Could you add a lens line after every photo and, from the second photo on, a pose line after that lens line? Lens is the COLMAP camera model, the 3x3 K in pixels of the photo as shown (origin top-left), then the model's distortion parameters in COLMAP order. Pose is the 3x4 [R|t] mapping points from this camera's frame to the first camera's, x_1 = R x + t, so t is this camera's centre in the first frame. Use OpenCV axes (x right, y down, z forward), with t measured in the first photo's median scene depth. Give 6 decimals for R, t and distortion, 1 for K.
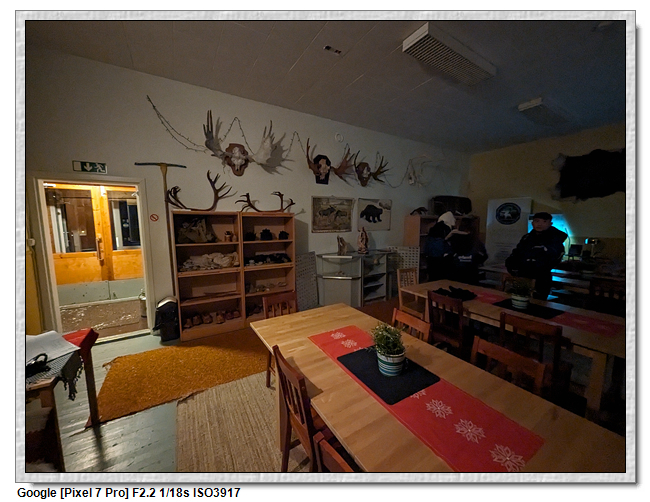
lens RADIAL K [[248.9, 0, 327.7], [0, 248.9, 250.0], [0, 0, 1]] dist [-0.000131, -0.000067]
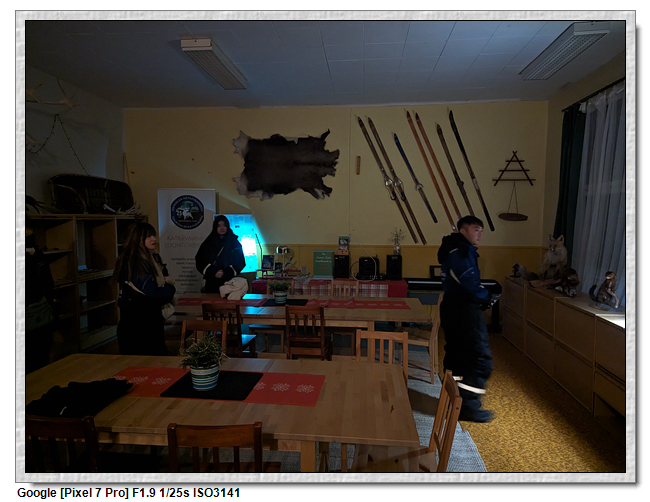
lens RADIAL K [[417.2, 0, 324.9], [0, 417.2, 247.5], [0, 0, 1]] dist [0.051856, -0.021454]
pose [[0.604845, -0.050668, 0.794730, 0.119658], [0.086432, 0.996255, -0.002265, -0.036222], [-0.791639, 0.070060, 0.606959, 0.113611]]
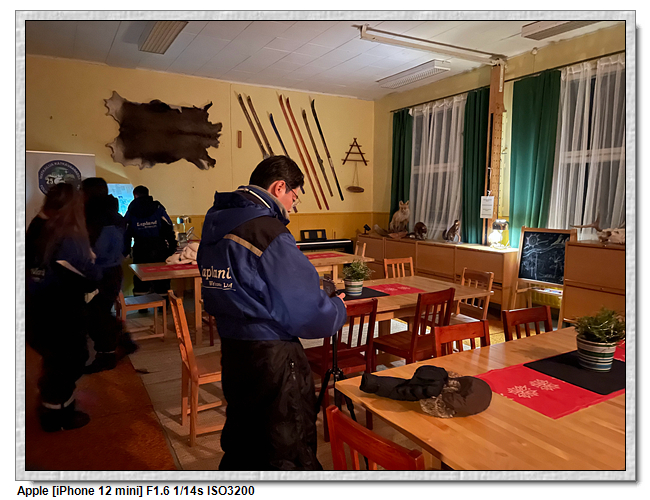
lens RADIAL K [[449.1, 0, 321.9], [0, 449.1, 250.5], [0, 0, 1]] dist [0.041749, -0.019321]
pose [[0.035997, -0.111438, 0.993119, -0.421884], [0.115267, 0.987594, 0.106640, -0.052444], [-0.992682, 0.110635, 0.048396, 0.621442]]
